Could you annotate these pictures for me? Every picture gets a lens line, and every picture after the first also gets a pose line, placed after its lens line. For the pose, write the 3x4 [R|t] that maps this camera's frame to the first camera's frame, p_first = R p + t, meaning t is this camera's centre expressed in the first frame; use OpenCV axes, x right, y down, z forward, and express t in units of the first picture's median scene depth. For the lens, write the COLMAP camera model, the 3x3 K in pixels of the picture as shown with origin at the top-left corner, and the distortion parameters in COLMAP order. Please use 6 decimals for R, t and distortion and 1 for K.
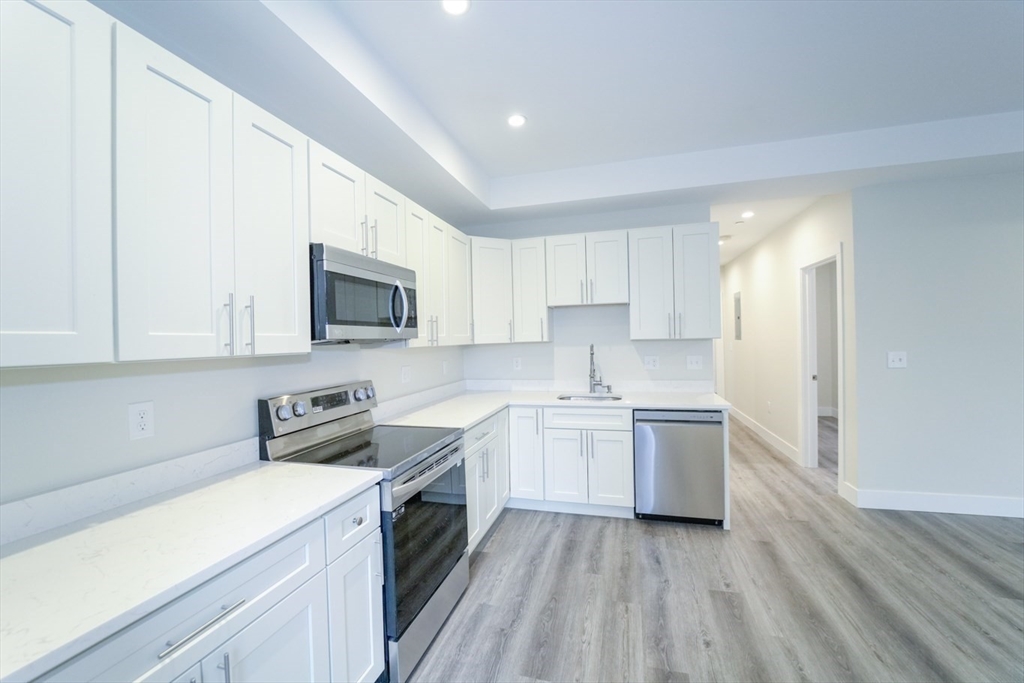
lens RADIAL K [[414.7, 0, 509.4], [0, 414.7, 338.6], [0, 0, 1]] dist [-0.025655, 0.001063]
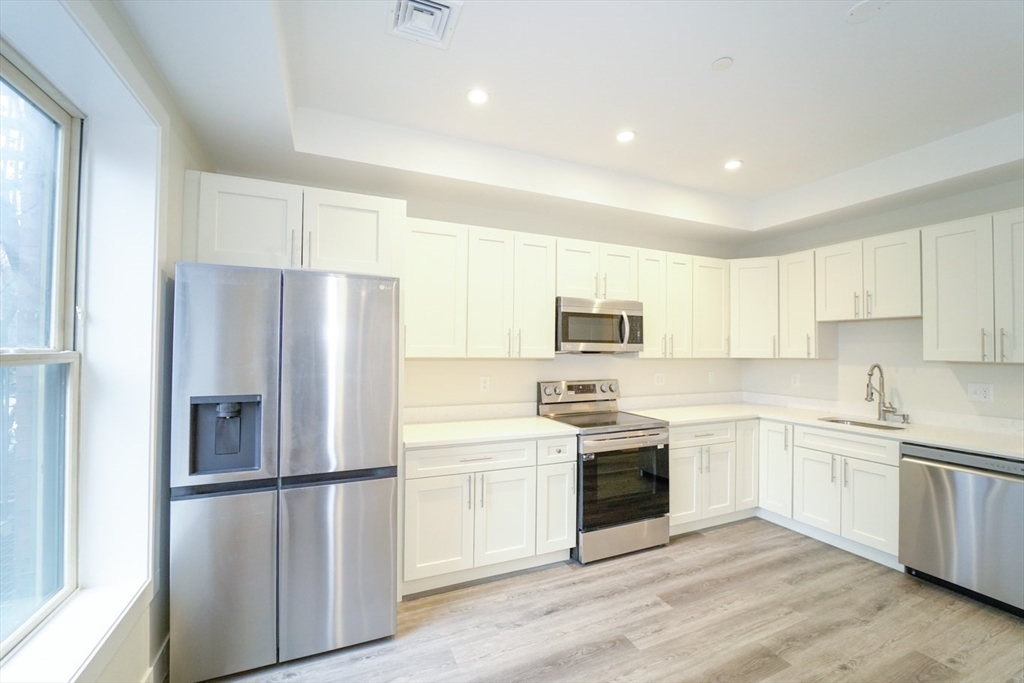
lens RADIAL K [[414.7, 0, 507.0], [0, 414.7, 340.6], [0, 0, 1]] dist [-0.025655, 0.001063]
pose [[0.631018, 0.011405, -0.775684, 0.559868], [-0.023643, 0.999710, -0.004536, -0.020263], [0.775408, 0.021202, 0.631105, -0.215019]]
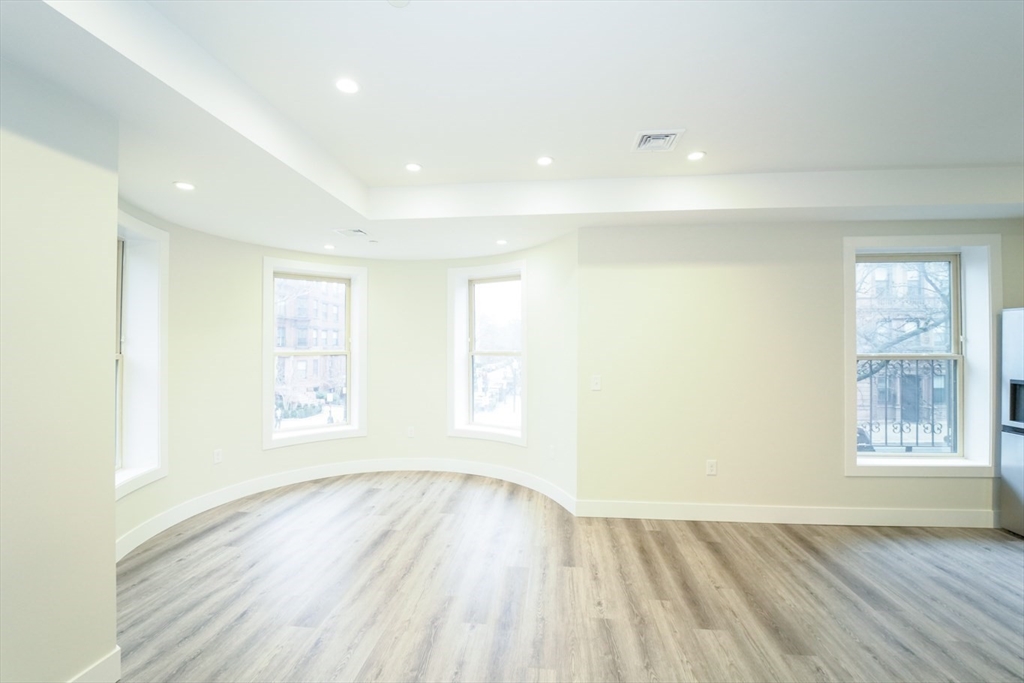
lens RADIAL K [[414.7, 0, 515.6], [0, 414.7, 348.0], [0, 0, 1]] dist [-0.025655, 0.001063]
pose [[-0.986253, 0.022548, -0.163699, 1.494174], [0.023037, 0.999734, -0.001089, -0.053572], [0.163631, -0.004845, -0.986510, 0.844081]]
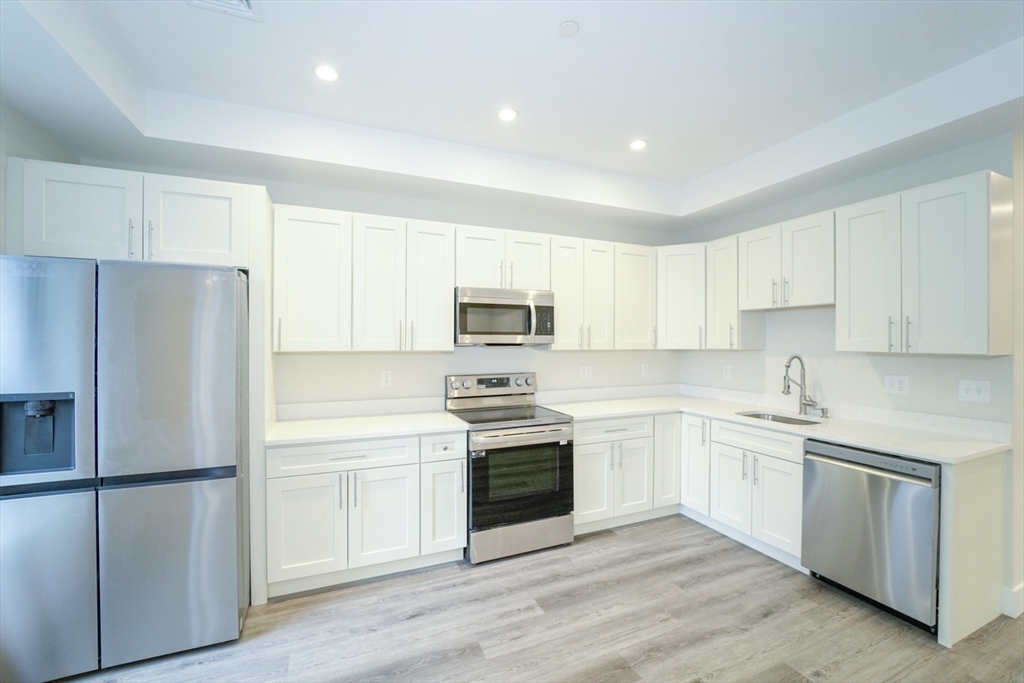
lens RADIAL K [[414.7, 0, 507.1], [0, 414.7, 340.2], [0, 0, 1]] dist [-0.025655, 0.001063]
pose [[0.625564, 0.021724, -0.779870, 0.716583], [-0.016512, 0.999757, 0.014604, -0.027598], [0.779998, 0.003742, 0.625771, 0.062438]]
